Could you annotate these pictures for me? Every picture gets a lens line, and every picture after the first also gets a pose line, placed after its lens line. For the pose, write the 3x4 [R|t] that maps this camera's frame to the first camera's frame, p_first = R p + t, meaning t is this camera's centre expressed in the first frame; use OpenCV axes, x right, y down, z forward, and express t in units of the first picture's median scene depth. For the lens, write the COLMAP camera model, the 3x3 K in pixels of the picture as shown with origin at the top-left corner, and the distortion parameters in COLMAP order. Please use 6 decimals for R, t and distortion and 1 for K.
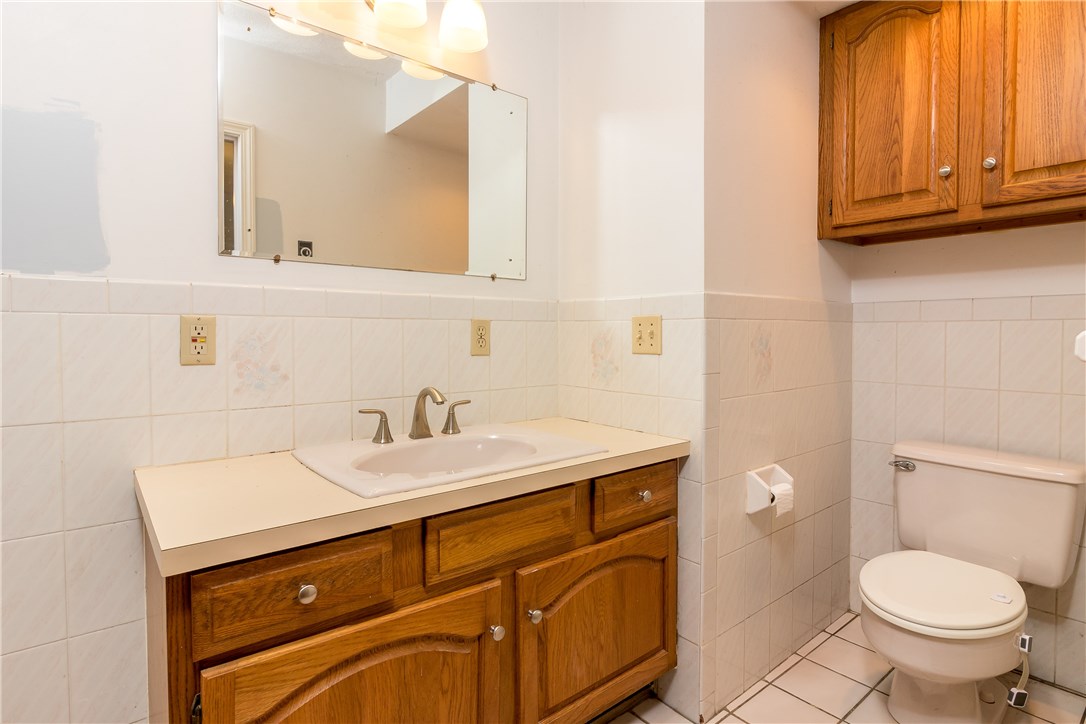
lens RADIAL K [[564.5, 0, 546.7], [0, 564.5, 349.4], [0, 0, 1]] dist [0.001310, 0.000326]
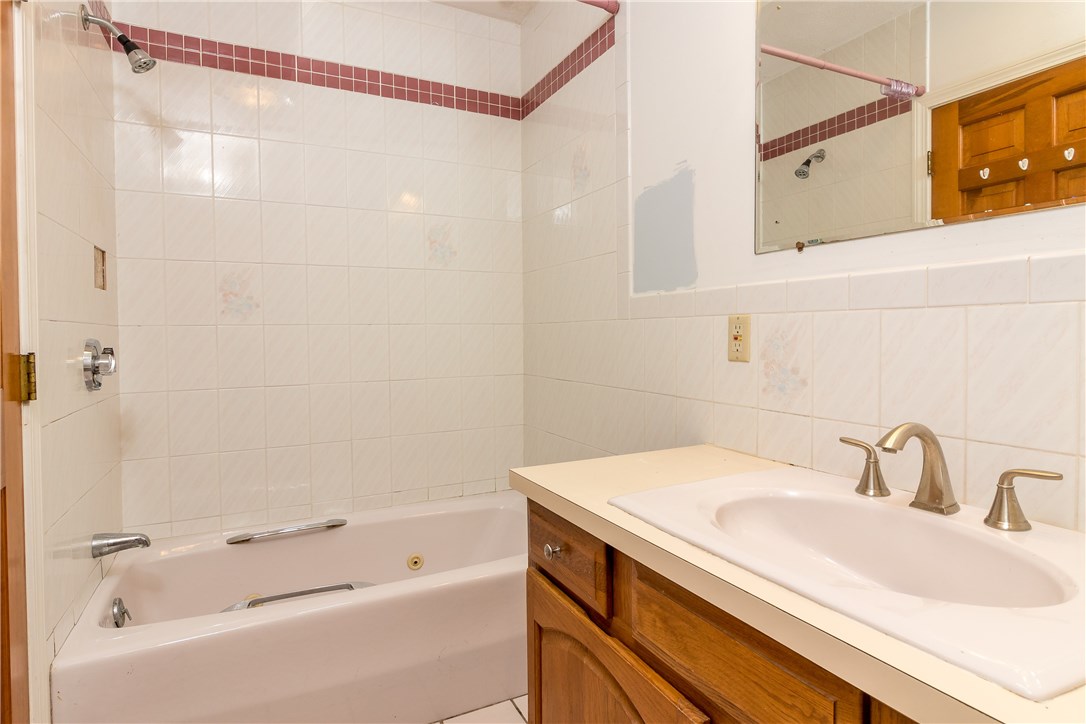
lens RADIAL K [[596.2, 0, 541.9], [0, 596.2, 341.7], [0, 0, 1]] dist [-0.001677, -0.000530]
pose [[-0.234245, 0.022615, -0.971914, 0.544218], [-0.012778, 0.999571, 0.026338, -0.033549], [0.972094, 0.018588, -0.233856, 0.864897]]
